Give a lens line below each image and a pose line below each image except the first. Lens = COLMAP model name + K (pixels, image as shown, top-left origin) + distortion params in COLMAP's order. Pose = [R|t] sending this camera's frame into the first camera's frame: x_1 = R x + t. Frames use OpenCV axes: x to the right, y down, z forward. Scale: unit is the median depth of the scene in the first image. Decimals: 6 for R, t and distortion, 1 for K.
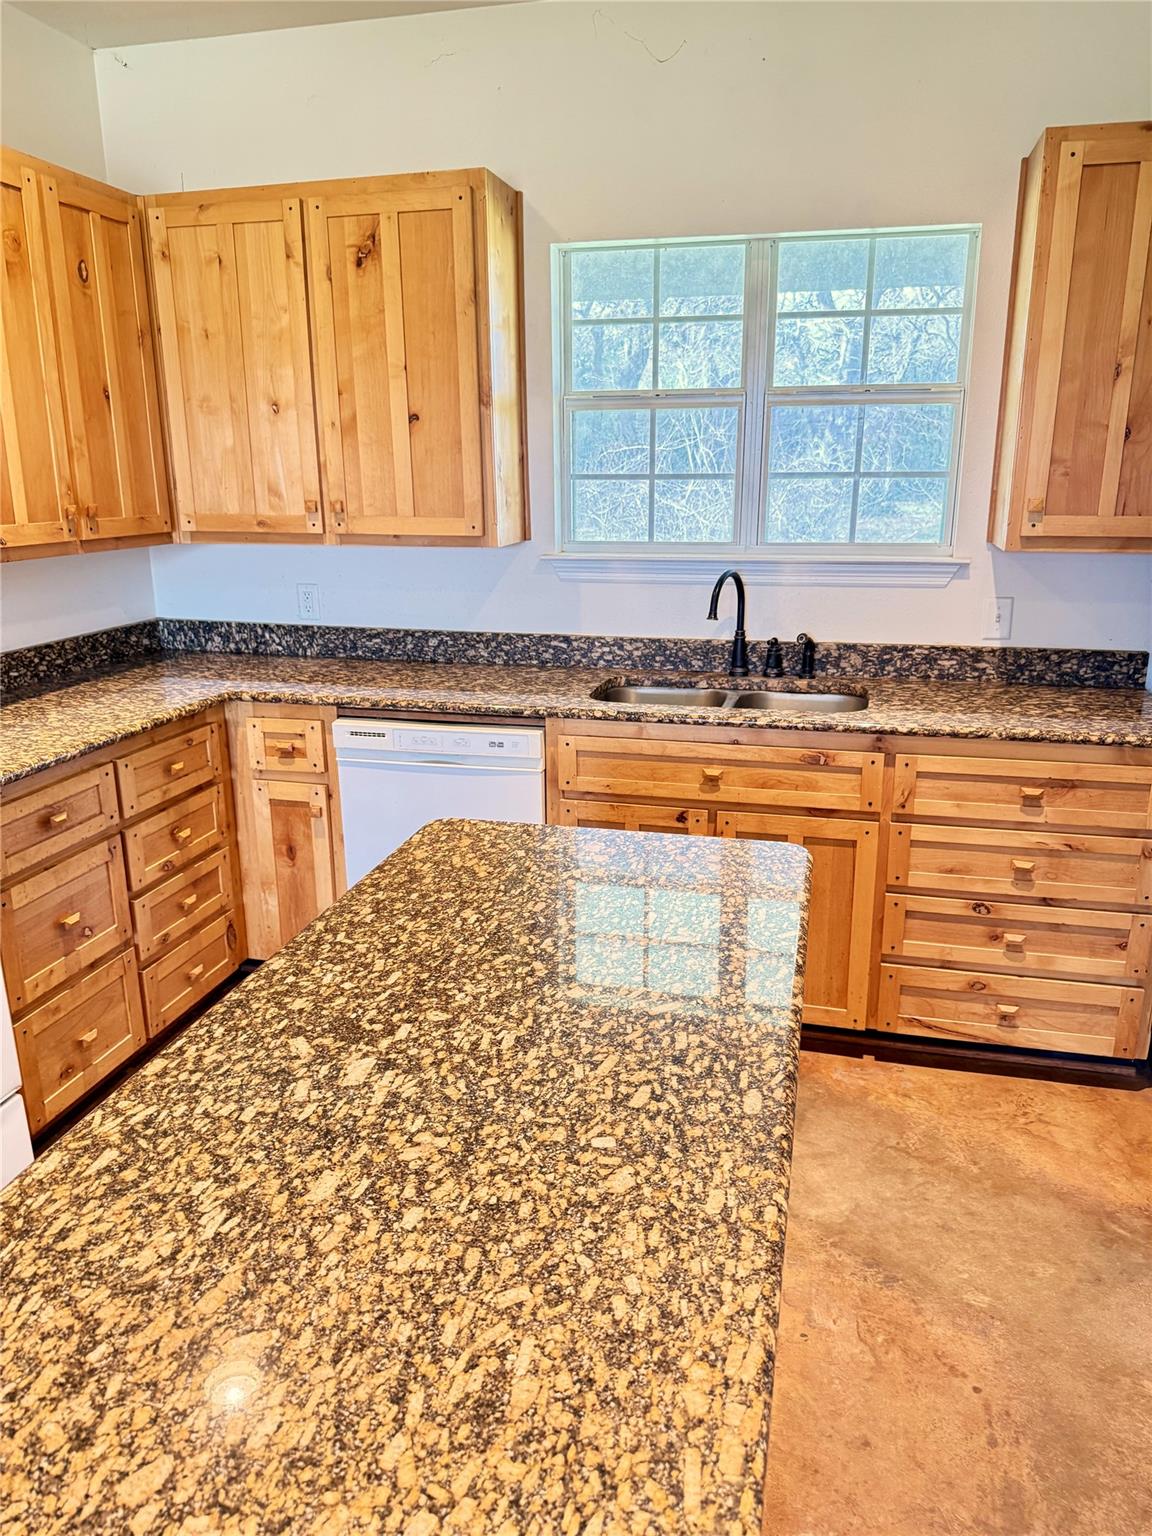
lens RADIAL K [[1077.8, 0, 551.3], [0, 1077.8, 789.8], [0, 0, 1]] dist [0.176384, -0.396787]
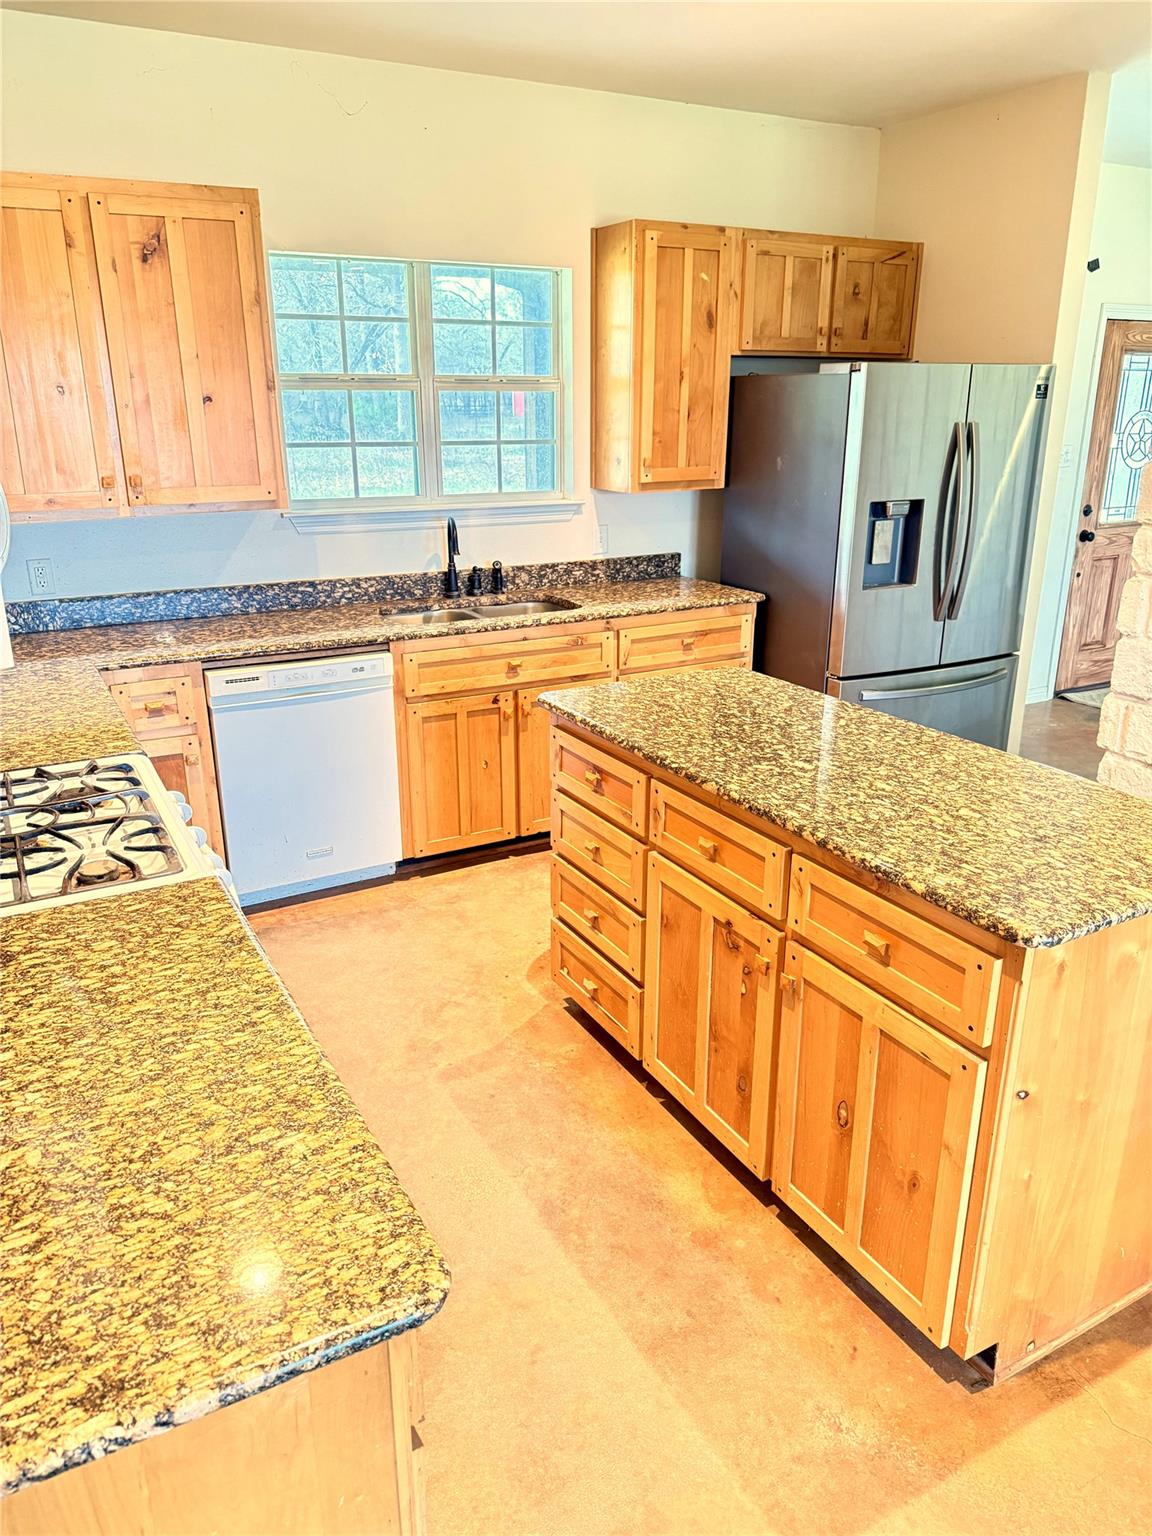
lens RADIAL K [[1081.4, 0, 576.6], [0, 1081.4, 772.9], [0, 0, 1]] dist [0.138708, -0.214313]
pose [[0.736181, -0.217265, 0.640963, -0.680790], [0.195134, 0.974992, 0.106367, -0.009997], [-0.648044, 0.046769, 0.760166, -0.100678]]
